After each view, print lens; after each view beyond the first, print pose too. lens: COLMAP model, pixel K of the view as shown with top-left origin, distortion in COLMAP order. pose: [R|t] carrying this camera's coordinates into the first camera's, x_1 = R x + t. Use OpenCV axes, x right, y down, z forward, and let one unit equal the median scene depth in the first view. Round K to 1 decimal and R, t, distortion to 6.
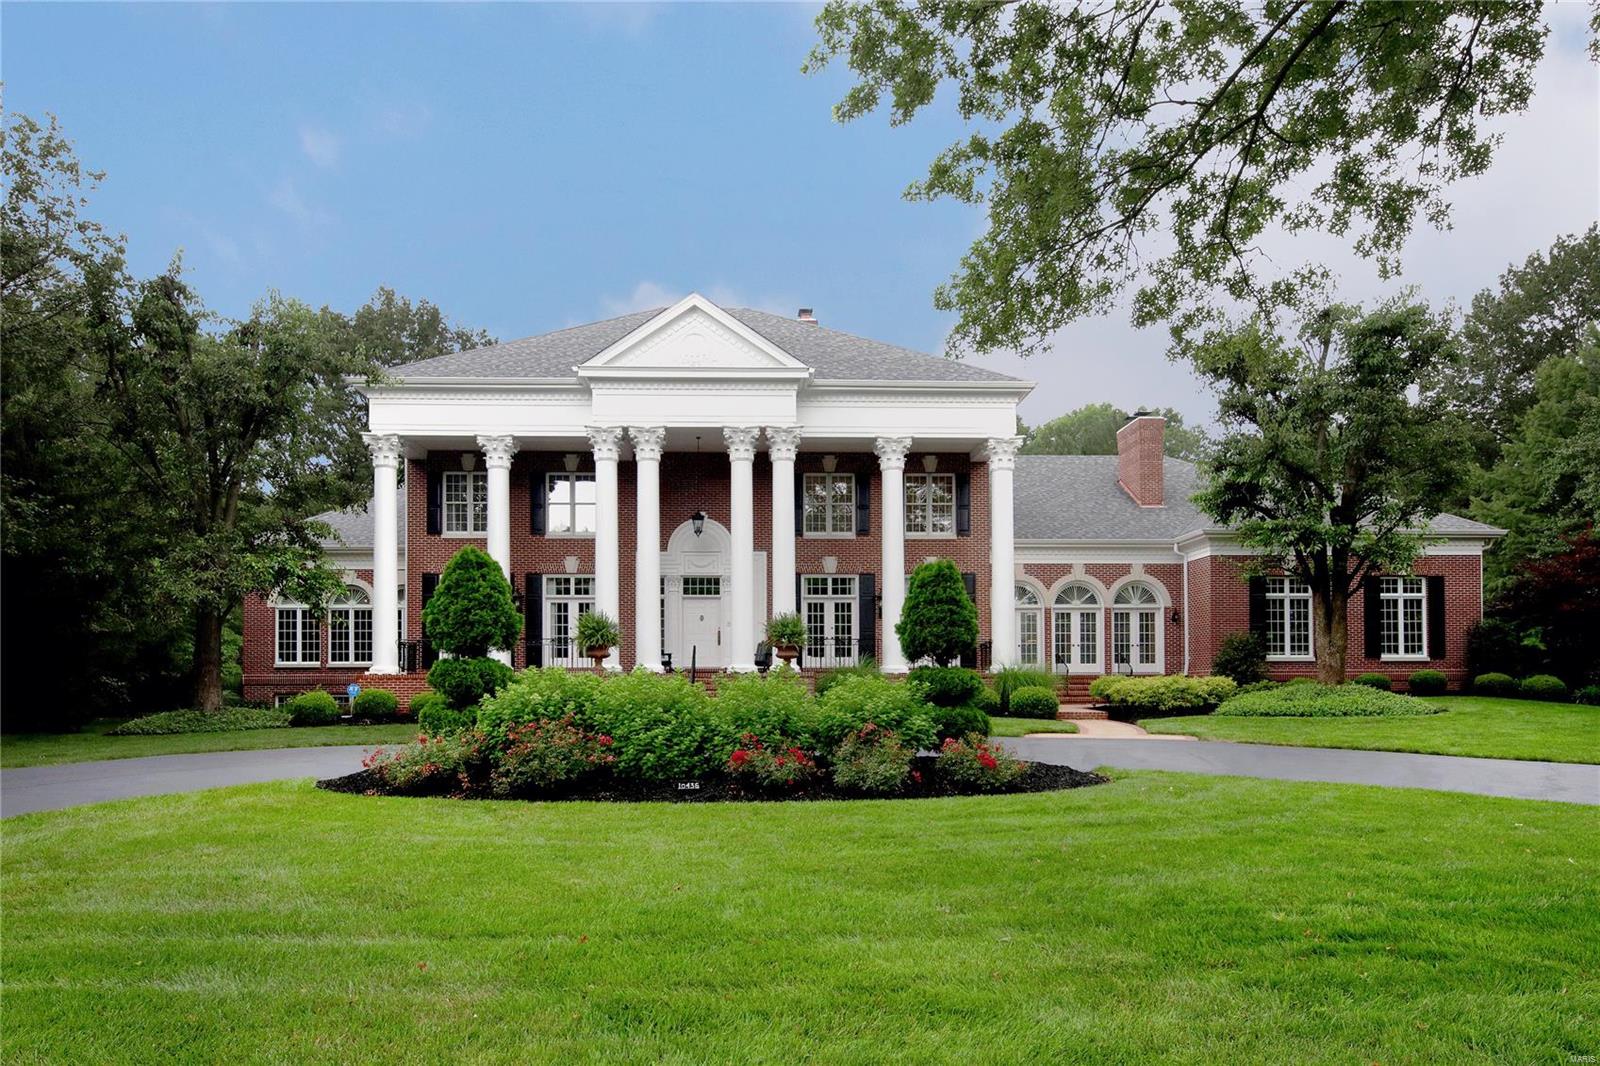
lens RADIAL K [[804.5, 0, 800.2], [0, 804.5, 645.8], [0, 0, 1]] dist [-0.012937, -0.000969]
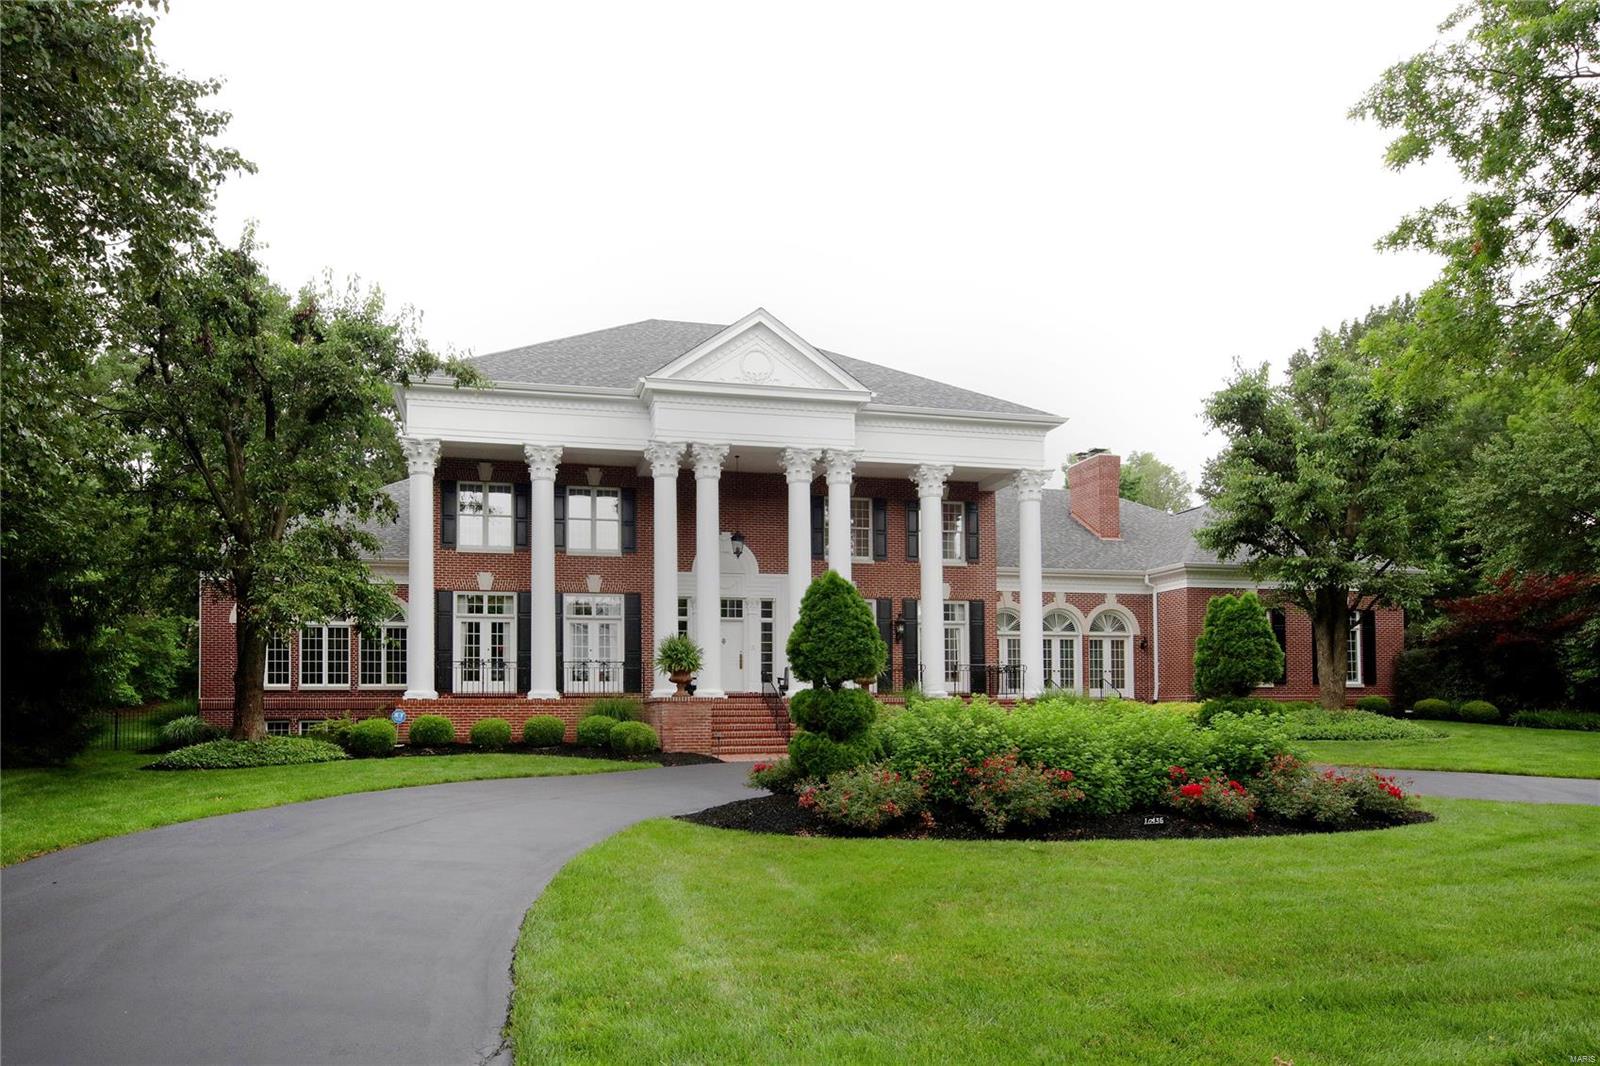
lens RADIAL K [[804.5, 0, 800.2], [0, 804.5, 645.8], [0, 0, 1]] dist [-0.012937, -0.000969]
pose [[0.990945, 0.011155, 0.133806, -0.182916], [-0.007319, 0.999549, -0.029127, -0.000866], [-0.134071, 0.027884, 0.990579, 0.027284]]
